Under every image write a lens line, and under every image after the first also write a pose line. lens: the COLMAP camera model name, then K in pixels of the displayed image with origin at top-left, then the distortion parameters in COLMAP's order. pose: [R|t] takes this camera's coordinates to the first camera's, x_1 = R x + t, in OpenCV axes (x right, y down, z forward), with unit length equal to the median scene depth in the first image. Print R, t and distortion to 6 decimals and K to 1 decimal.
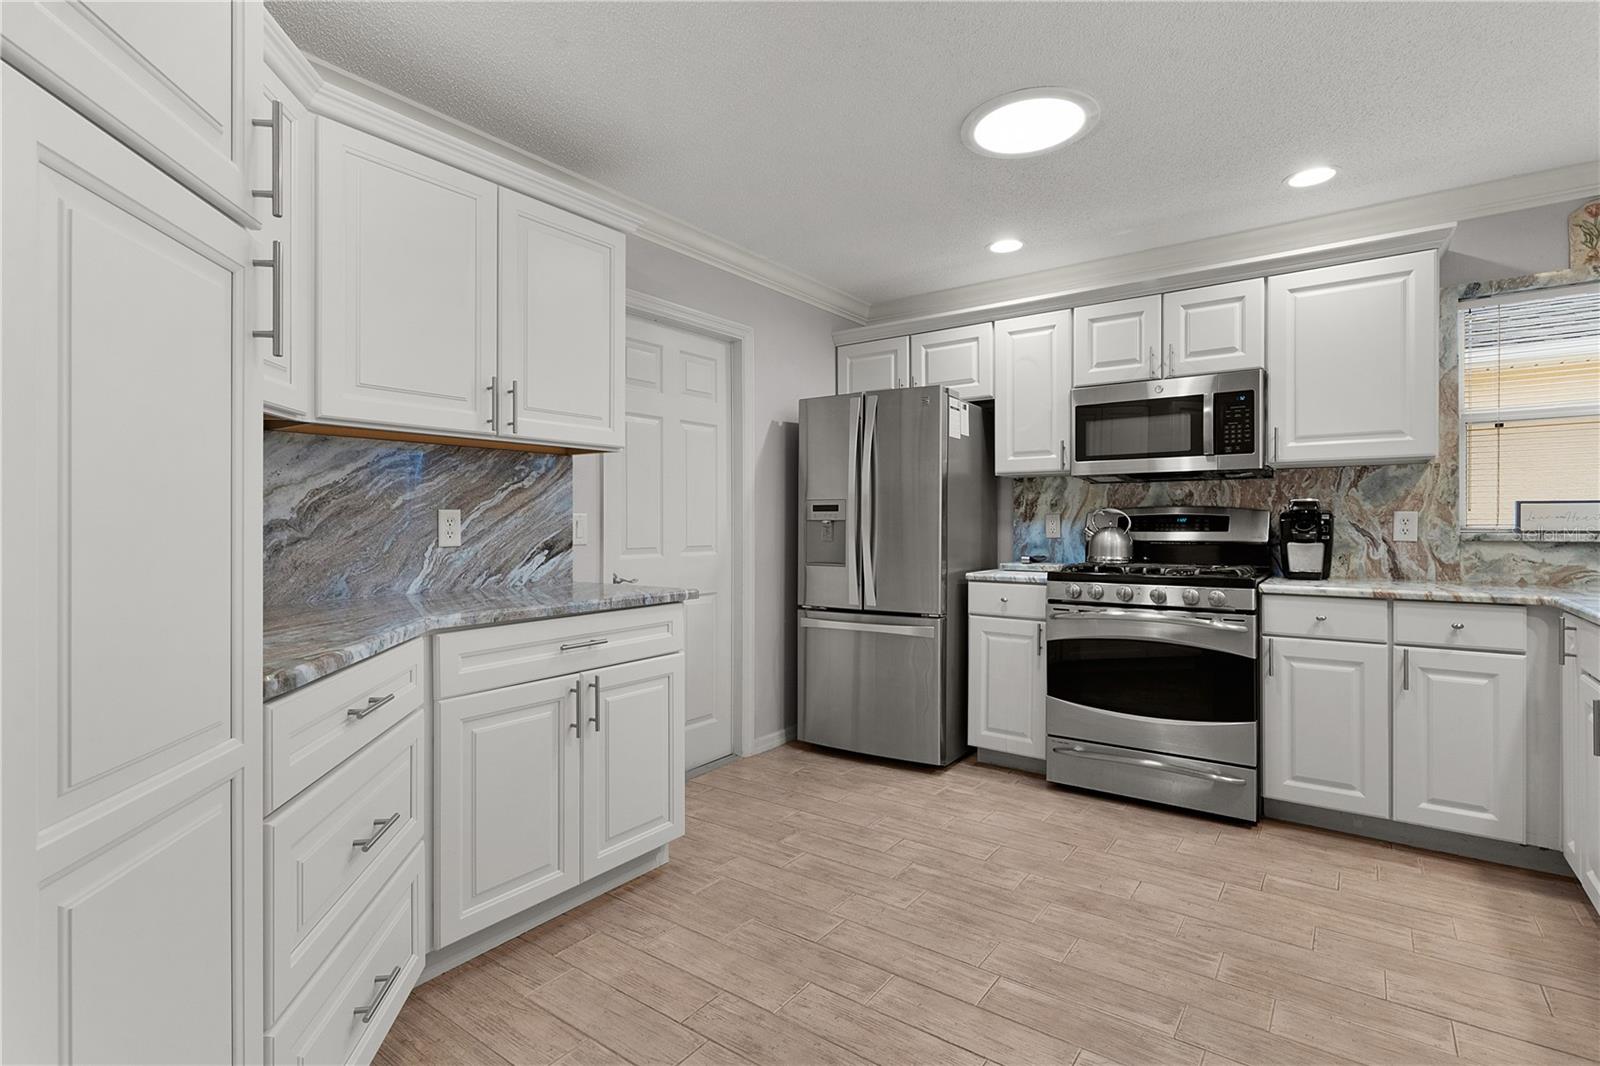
lens RADIAL K [[772.2, 0, 786.6], [0, 772.2, 524.0], [0, 0, 1]] dist [0.002507, 0.000247]
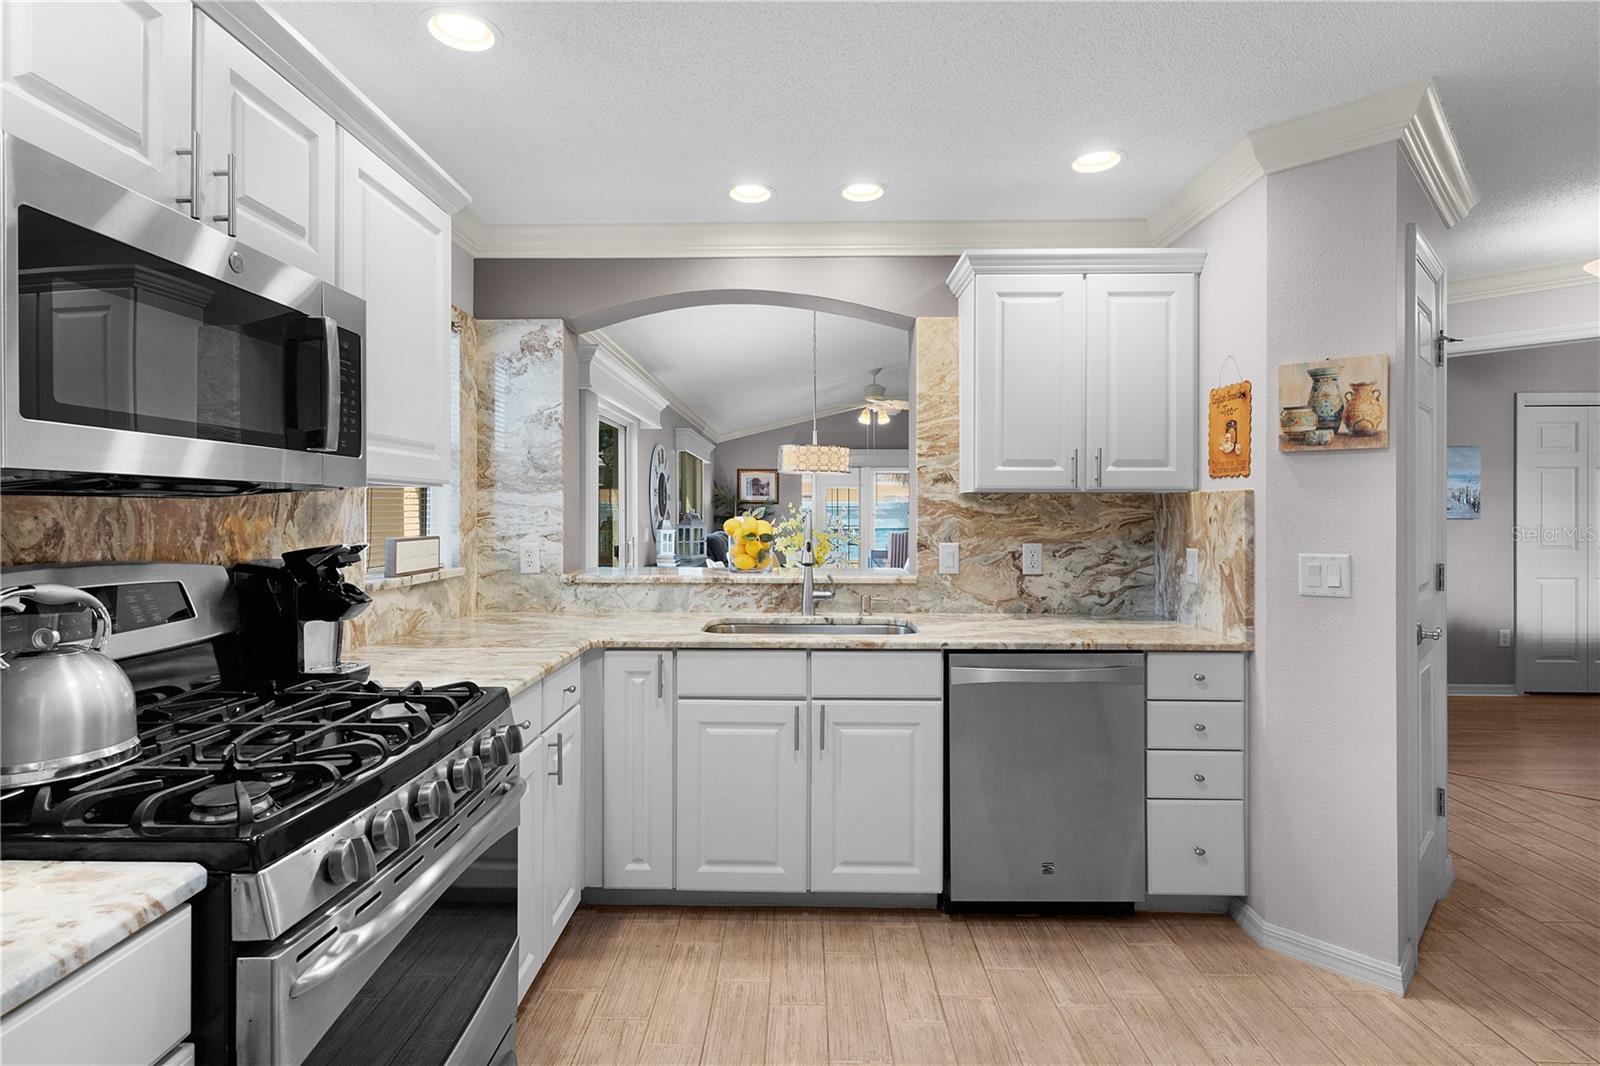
lens RADIAL K [[772.2, 0, 792.4], [0, 772.2, 509.9], [0, 0, 1]] dist [0.002507, 0.000247]
pose [[-0.574505, 0.002577, 0.818497, 0.012182], [0.001252, 0.999997, -0.002270, -0.055962], [-0.818500, -0.000279, -0.574507, 1.083218]]
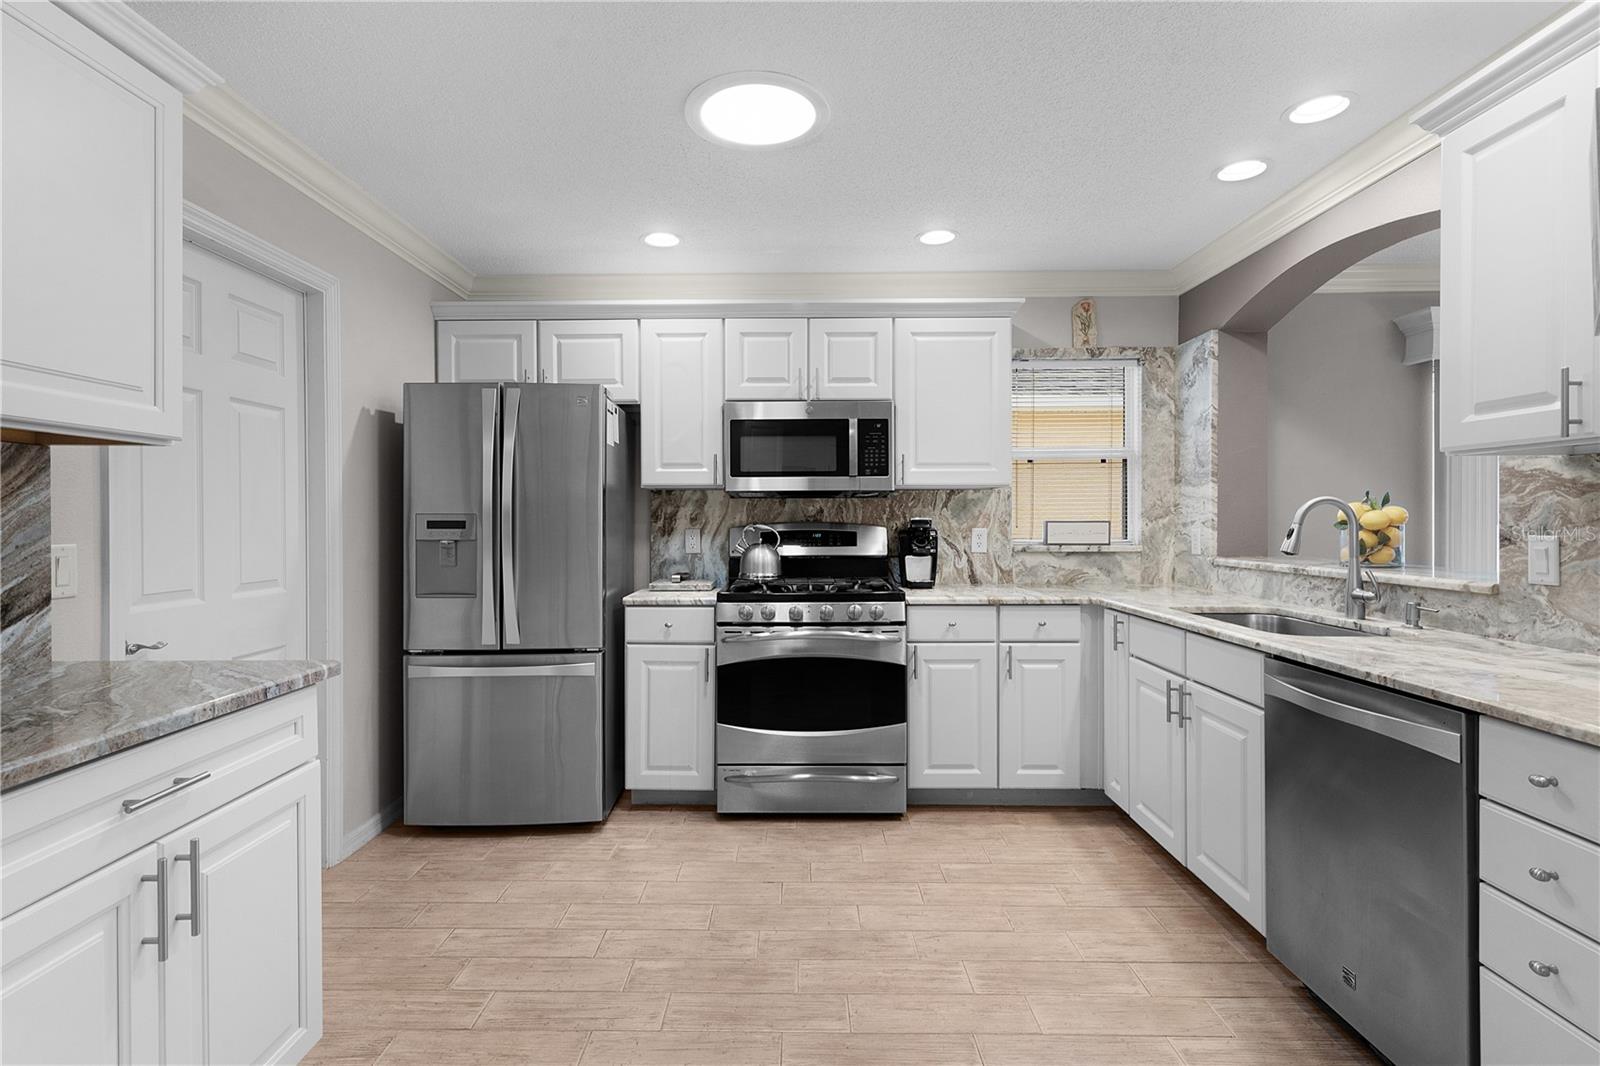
lens RADIAL K [[772.2, 0, 788.4], [0, 772.2, 523.1], [0, 0, 1]] dist [0.002507, 0.000247]
pose [[0.811192, -0.003969, 0.584767, -0.158924], [0.002580, 0.999992, 0.003208, -0.029326], [-0.584775, -0.001094, 0.811195, 0.192648]]
